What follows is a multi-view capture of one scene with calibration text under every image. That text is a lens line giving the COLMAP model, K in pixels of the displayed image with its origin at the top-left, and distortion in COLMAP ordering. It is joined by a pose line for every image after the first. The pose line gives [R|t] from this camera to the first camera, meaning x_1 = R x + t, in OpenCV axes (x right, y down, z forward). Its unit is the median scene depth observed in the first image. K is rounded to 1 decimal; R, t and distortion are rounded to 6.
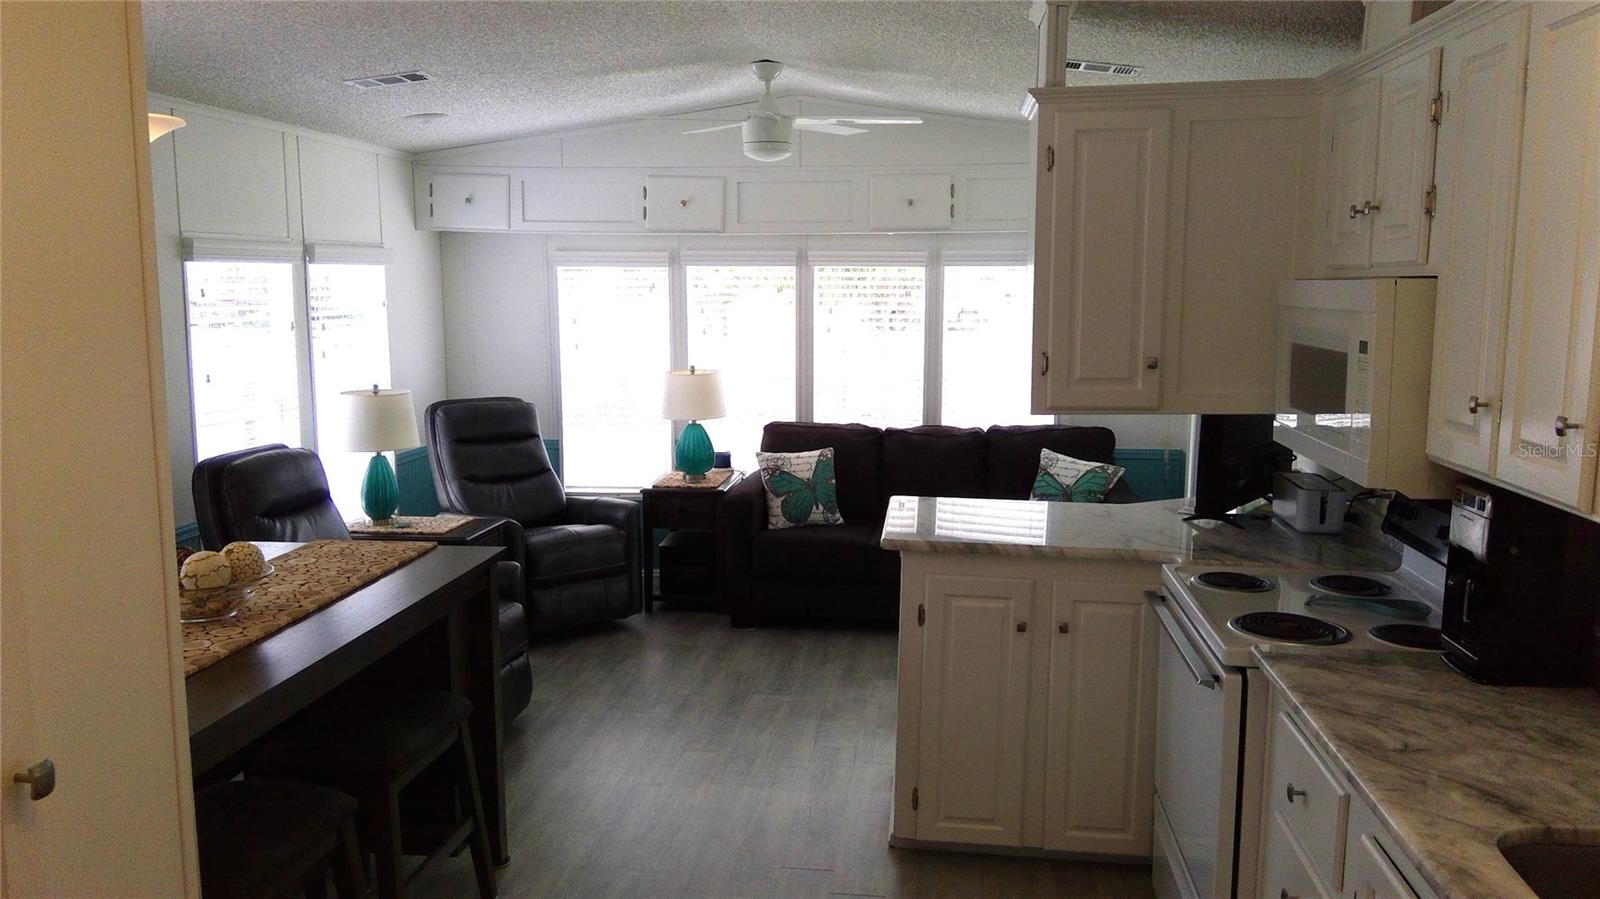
lens RADIAL K [[1302.0, 0, 799.5], [0, 1302.0, 452.4], [0, 0, 1]] dist [0.009613, 0.002461]
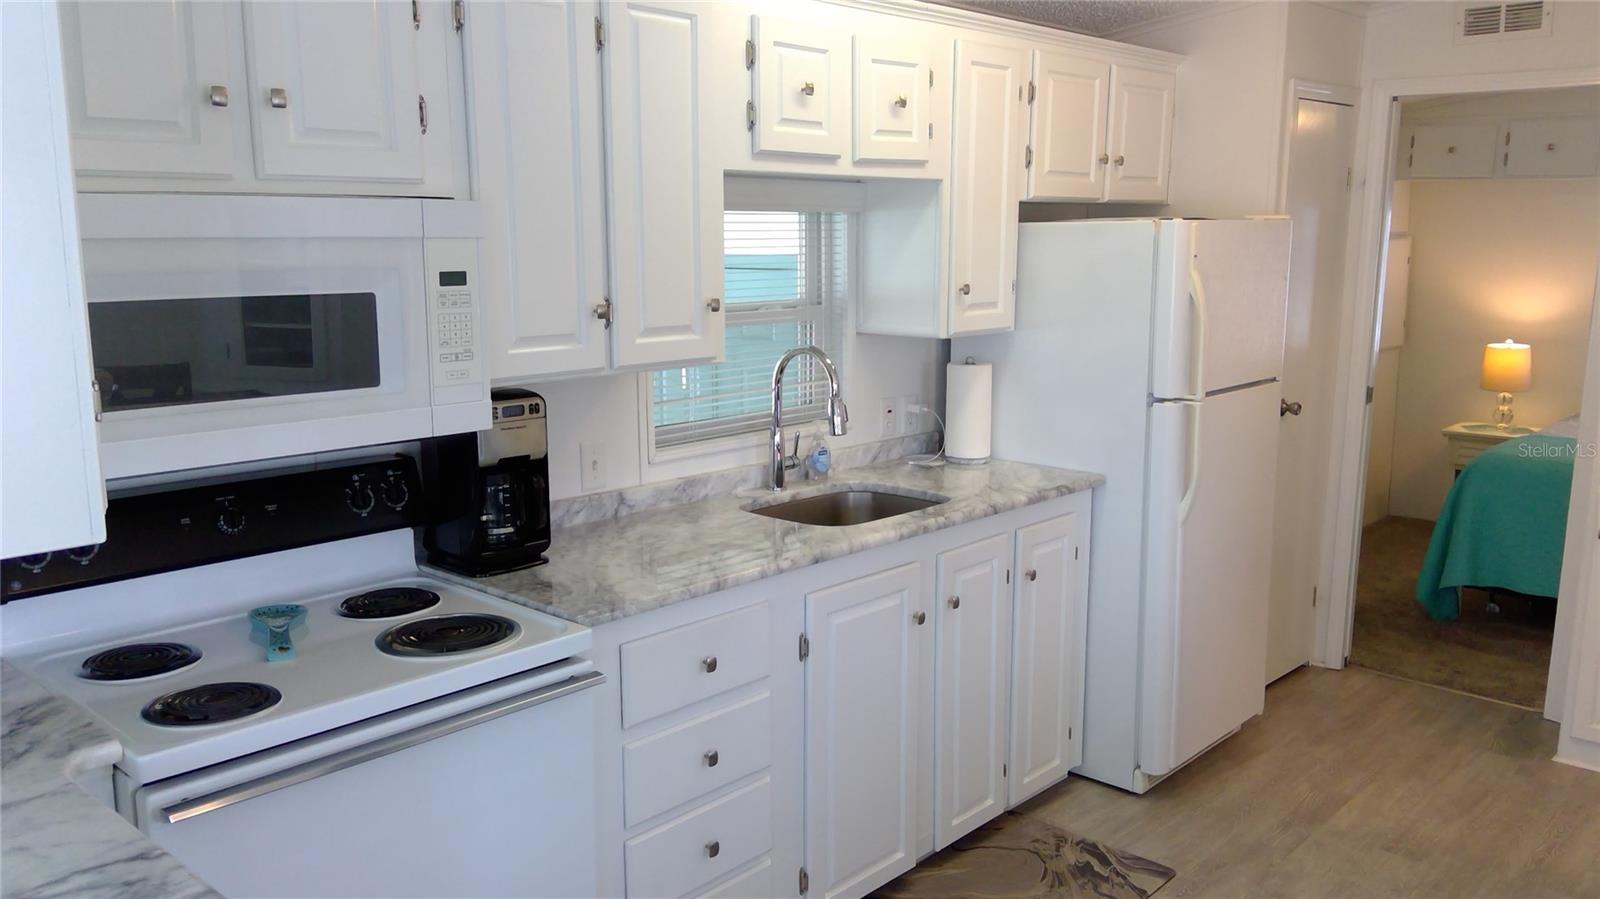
lens RADIAL K [[1302.0, 0, 803.1], [0, 1302.0, 451.6], [0, 0, 1]] dist [0.009613, 0.002461]
pose [[-0.819153, -0.100870, 0.564636, -0.303468], [0.072651, 0.958239, 0.276586, -0.220373], [-0.568955, 0.267588, -0.777616, 1.797715]]
